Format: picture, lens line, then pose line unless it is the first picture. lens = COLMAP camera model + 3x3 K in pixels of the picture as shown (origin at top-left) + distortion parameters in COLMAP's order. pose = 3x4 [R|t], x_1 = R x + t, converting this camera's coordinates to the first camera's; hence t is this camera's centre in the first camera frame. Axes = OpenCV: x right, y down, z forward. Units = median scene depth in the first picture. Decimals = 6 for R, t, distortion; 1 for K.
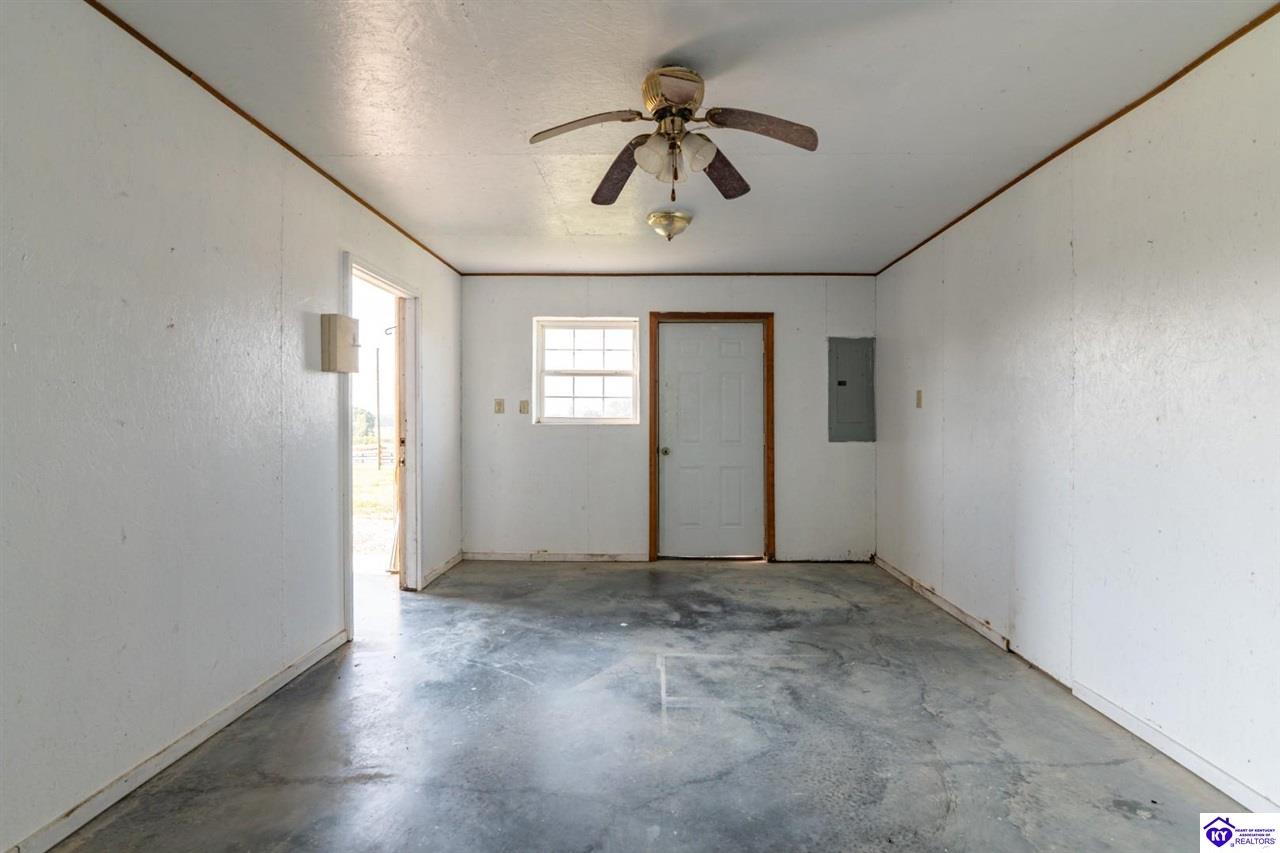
lens RADIAL K [[594.3, 0, 645.8], [0, 594.3, 425.9], [0, 0, 1]] dist [-0.021814, -0.000053]
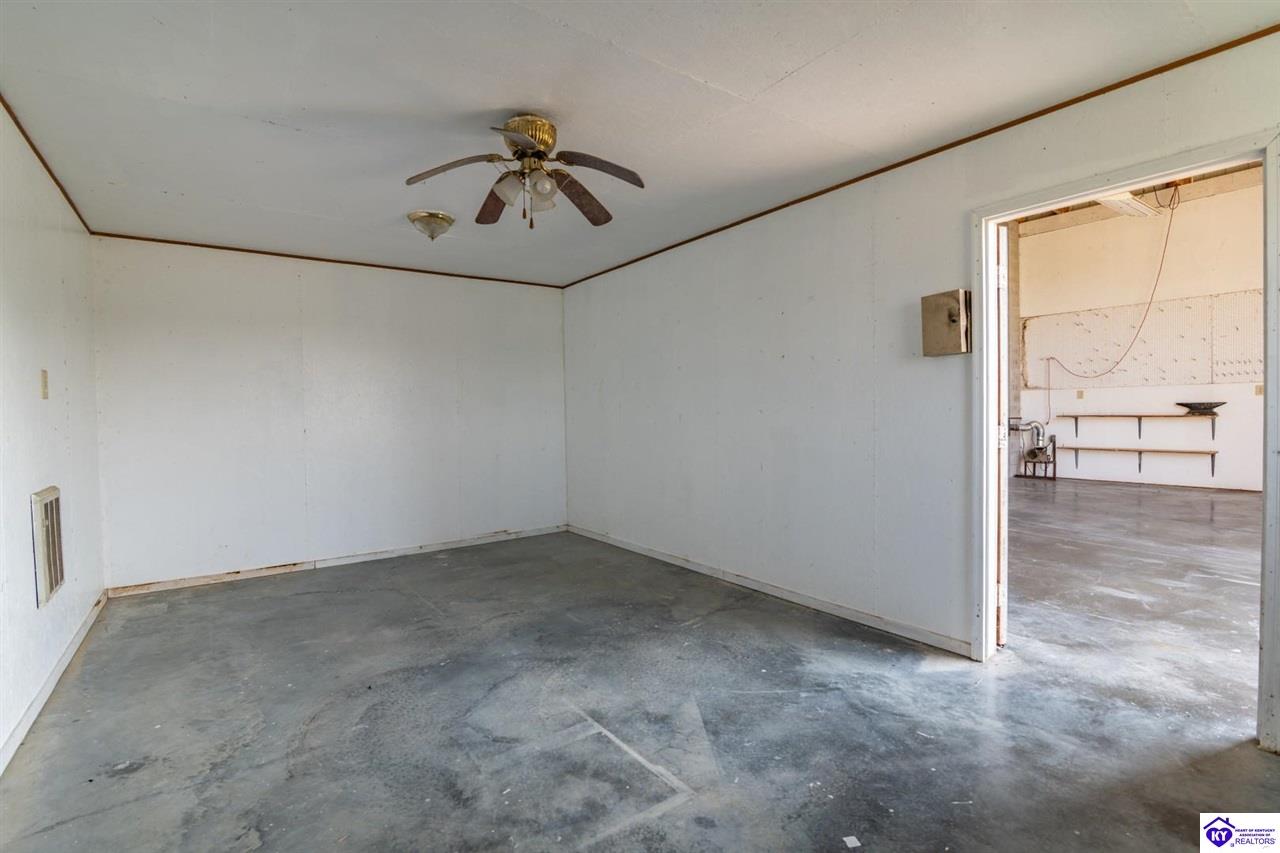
lens RADIAL K [[594.3, 0, 644.9], [0, 594.3, 426.3], [0, 0, 1]] dist [-0.021814, -0.000053]
pose [[-0.790468, 0.023549, -0.612051, 0.502267], [0.007457, 0.999557, 0.028828, -0.010347], [0.612458, 0.018224, -0.790293, 1.719153]]
